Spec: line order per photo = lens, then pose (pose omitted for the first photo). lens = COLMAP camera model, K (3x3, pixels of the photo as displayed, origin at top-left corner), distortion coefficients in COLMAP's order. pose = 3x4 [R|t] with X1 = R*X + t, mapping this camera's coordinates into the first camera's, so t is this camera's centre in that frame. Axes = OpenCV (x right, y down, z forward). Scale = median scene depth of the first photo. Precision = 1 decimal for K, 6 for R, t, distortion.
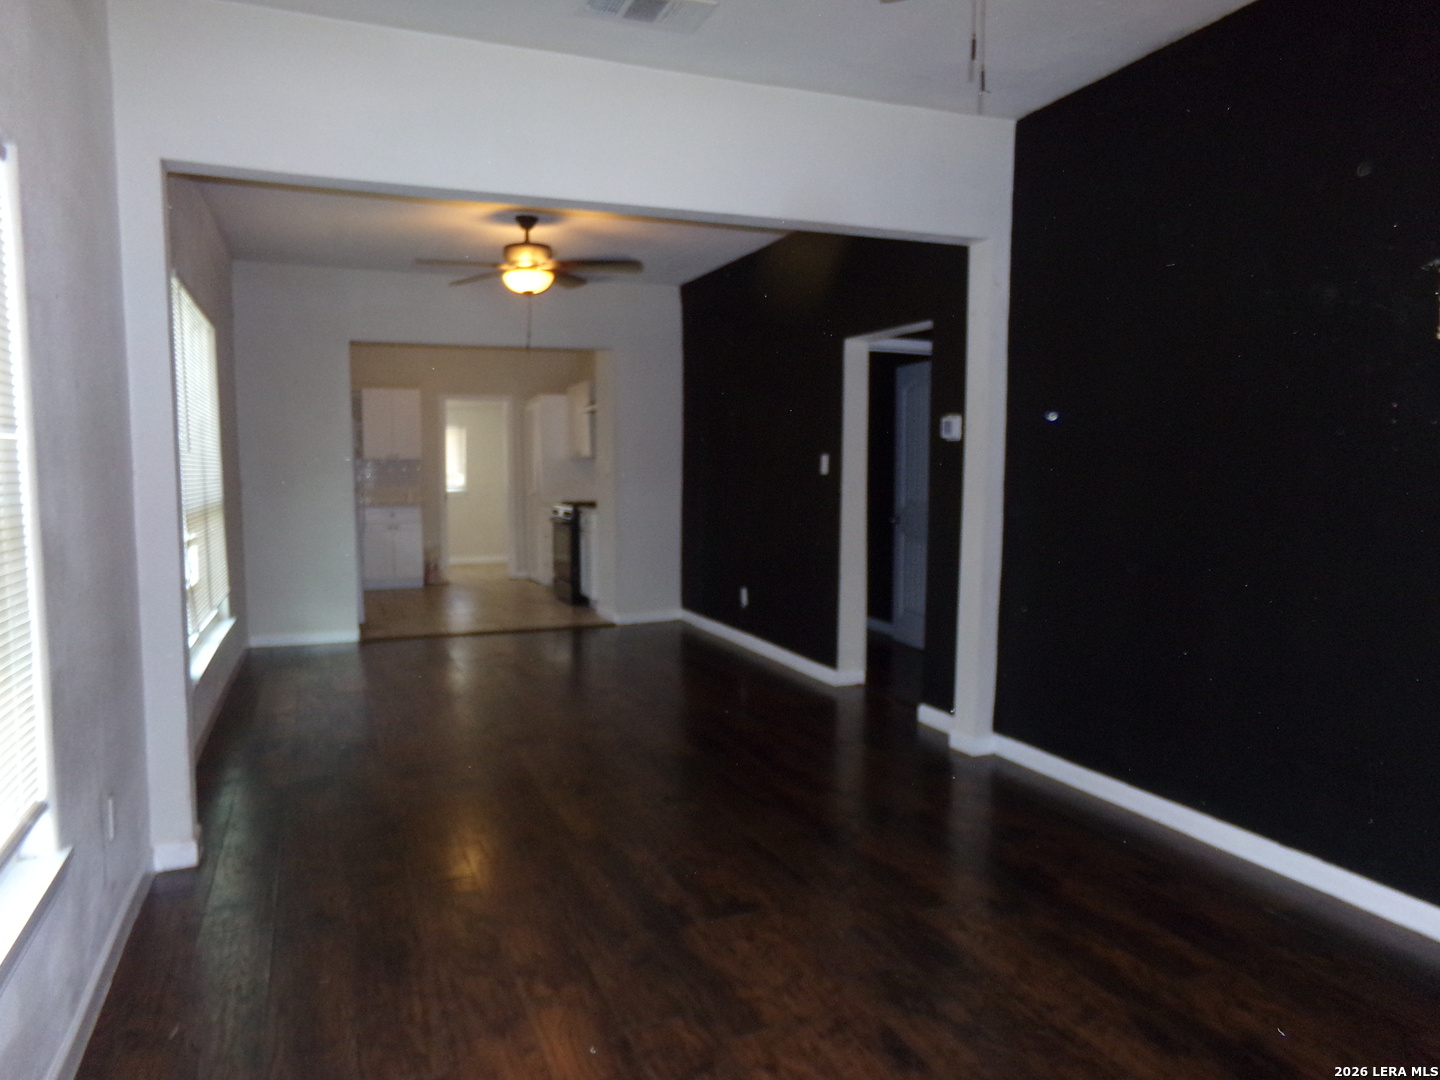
lens RADIAL K [[971.4, 0, 715.6], [0, 971.4, 556.4], [0, 0, 1]] dist [-0.081631, 0.080505]
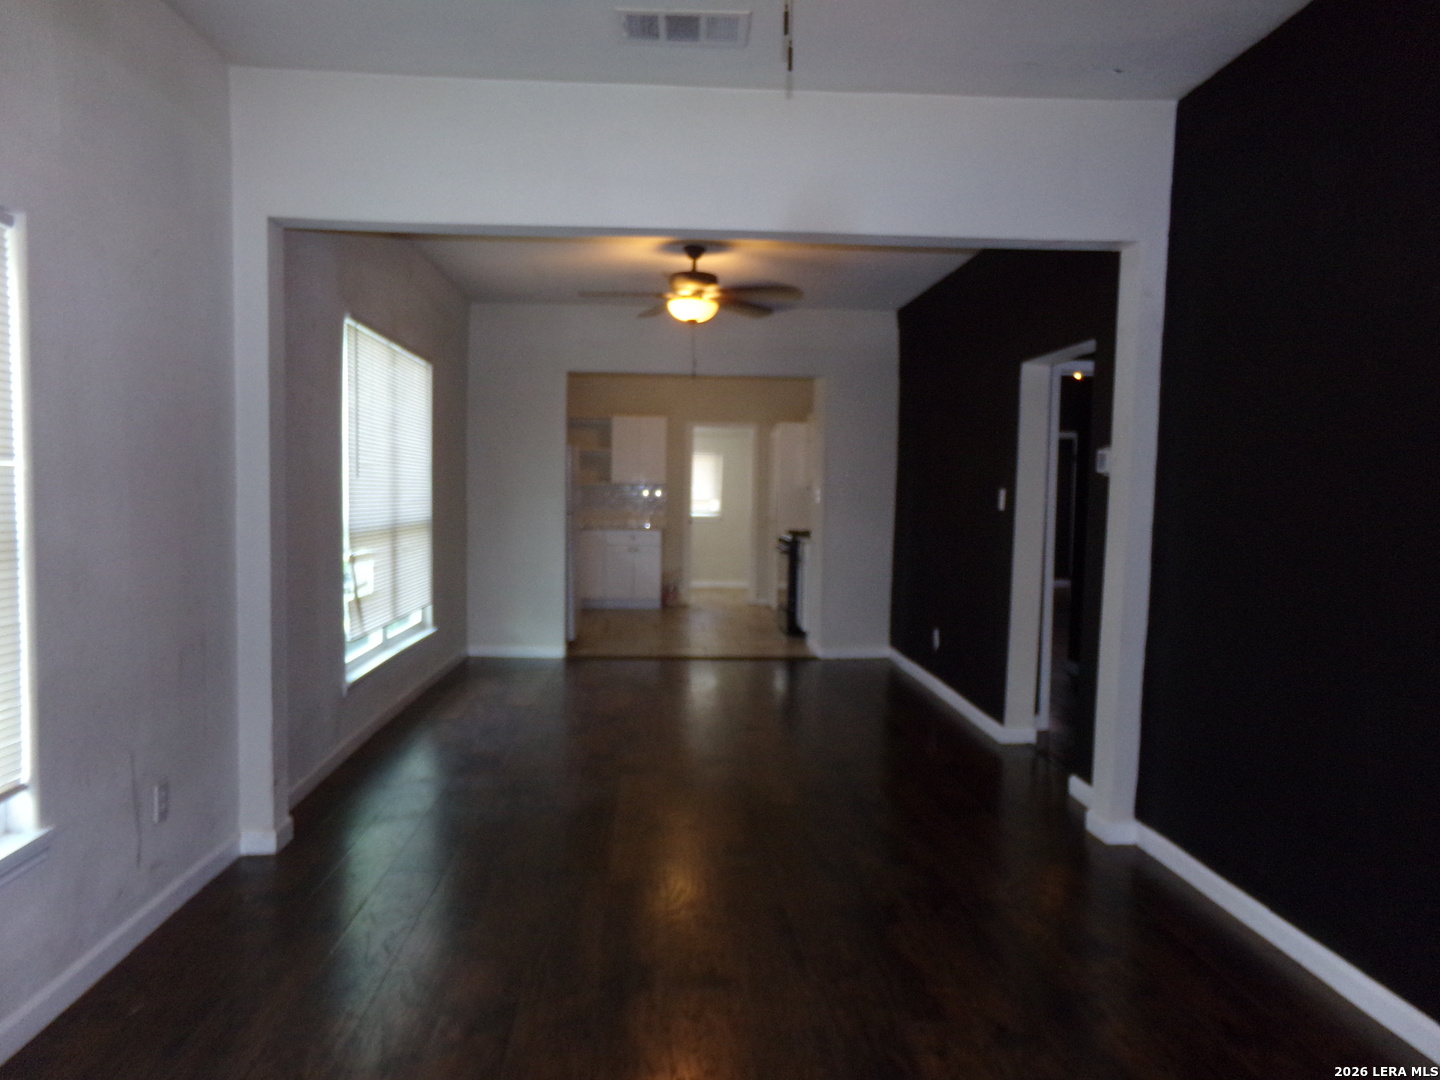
lens RADIAL K [[978.6, 0, 724.6], [0, 978.6, 551.5], [0, 0, 1]] dist [-0.091341, 0.116742]
pose [[0.948635, 0.037714, -0.314117, 0.136553], [-0.047948, 0.998539, -0.024914, -0.009570], [0.312718, 0.038696, 0.949057, 0.049350]]
